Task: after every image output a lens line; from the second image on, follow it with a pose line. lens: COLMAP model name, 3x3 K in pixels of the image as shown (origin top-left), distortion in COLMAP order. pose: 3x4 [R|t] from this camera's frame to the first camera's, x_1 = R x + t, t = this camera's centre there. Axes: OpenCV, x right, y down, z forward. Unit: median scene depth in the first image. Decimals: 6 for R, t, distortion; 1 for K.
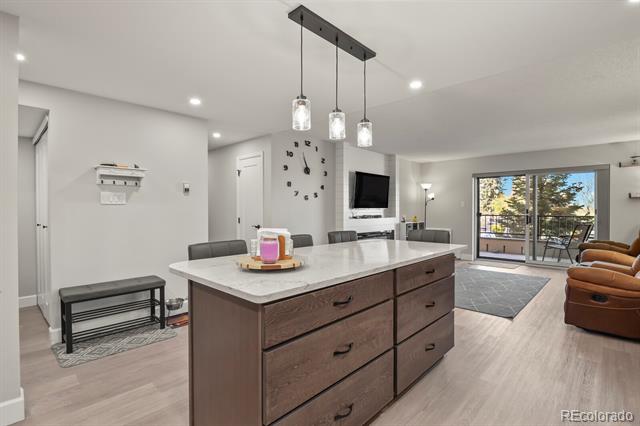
lens RADIAL K [[310.2, 0, 323.4], [0, 310.2, 210.8], [0, 0, 1]] dist [-0.004963, -0.006291]
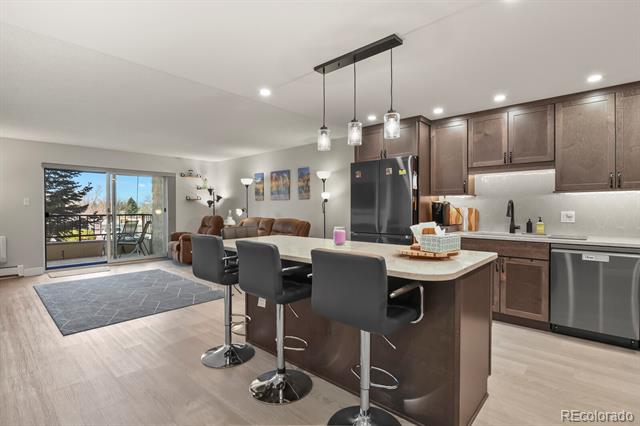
lens RADIAL K [[310.2, 0, 323.4], [0, 310.2, 211.2], [0, 0, 1]] dist [-0.004963, -0.006291]
pose [[-0.020100, -0.007756, 0.999768, -0.326030], [0.007327, 0.999942, 0.007905, 0.002009], [-0.999771, 0.007484, -0.020042, 0.339123]]
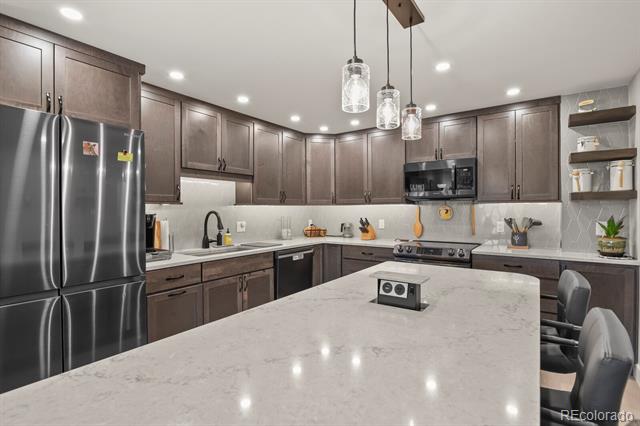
lens RADIAL K [[310.2, 0, 324.5], [0, 310.2, 211.4], [0, 0, 1]] dist [-0.004963, -0.006291]
pose [[-0.990787, 0.006665, -0.135264, 0.085838], [0.005270, 0.999929, 0.010665, -0.014054], [0.135326, 0.009854, -0.990752, 0.499632]]
